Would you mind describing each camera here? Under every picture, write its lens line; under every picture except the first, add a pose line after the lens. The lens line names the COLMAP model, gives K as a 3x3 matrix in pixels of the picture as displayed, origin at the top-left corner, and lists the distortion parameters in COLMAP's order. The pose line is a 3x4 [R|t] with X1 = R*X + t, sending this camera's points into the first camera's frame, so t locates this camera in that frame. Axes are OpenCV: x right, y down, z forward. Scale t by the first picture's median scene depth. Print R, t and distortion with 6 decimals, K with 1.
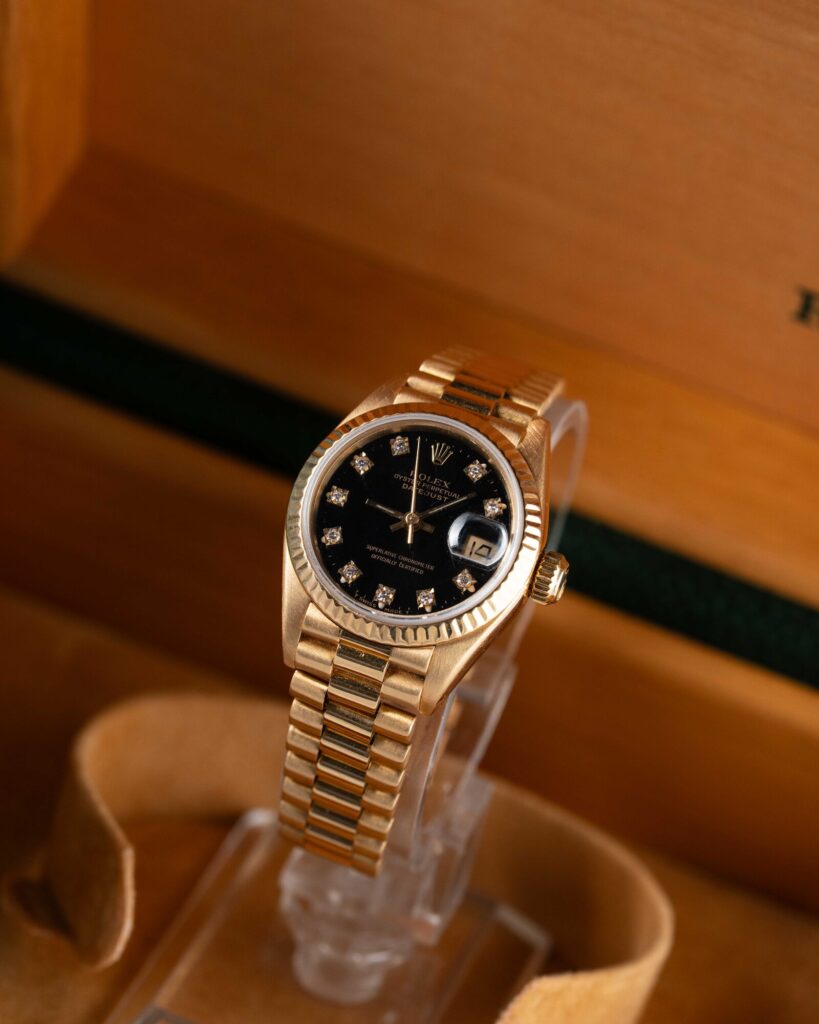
lens RADIAL K [[5412.6, 0, 406.0], [0, 5412.6, 511.7], [0, 0, 1]] dist [0.461943, 0.000000]
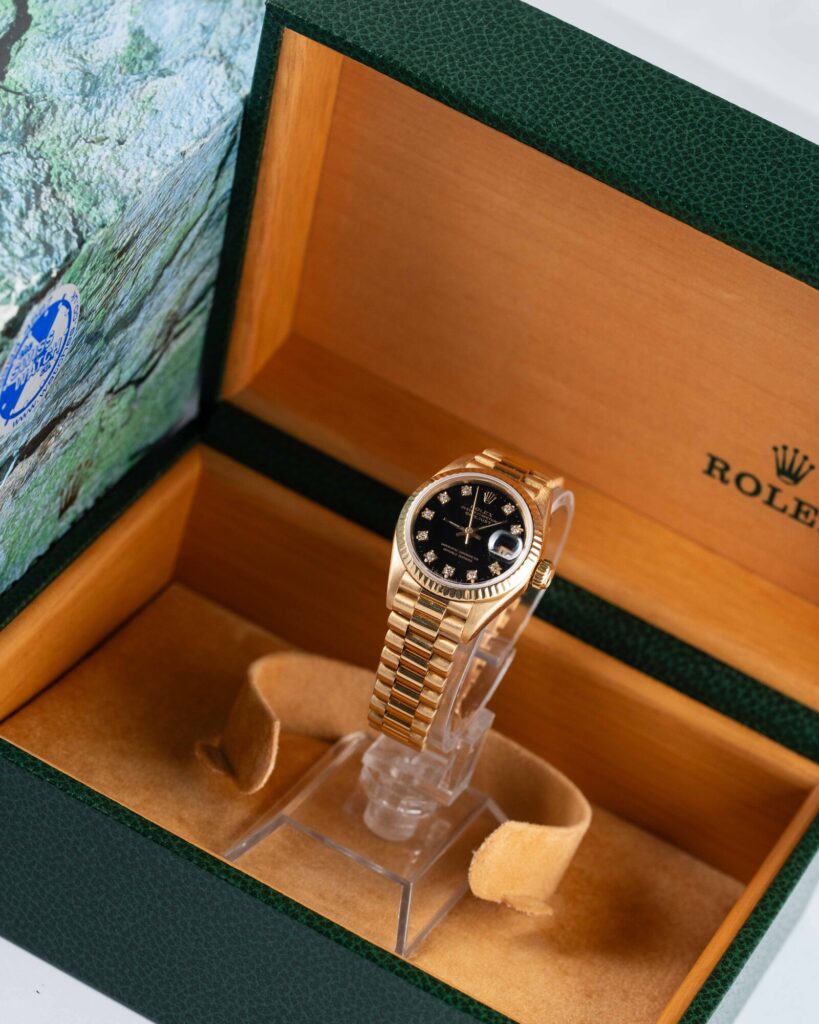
lens RADIAL K [[5412.6, 0, 410.2], [0, 5412.6, 513.1], [0, 0, 1]] dist [0.461943, 0.000000]
pose [[0.993160, 0.116655, -0.005021, -0.009432], [-0.116583, 0.988311, -0.098231, 0.165998], [-0.006497, 0.098145, 0.995151, -0.724257]]
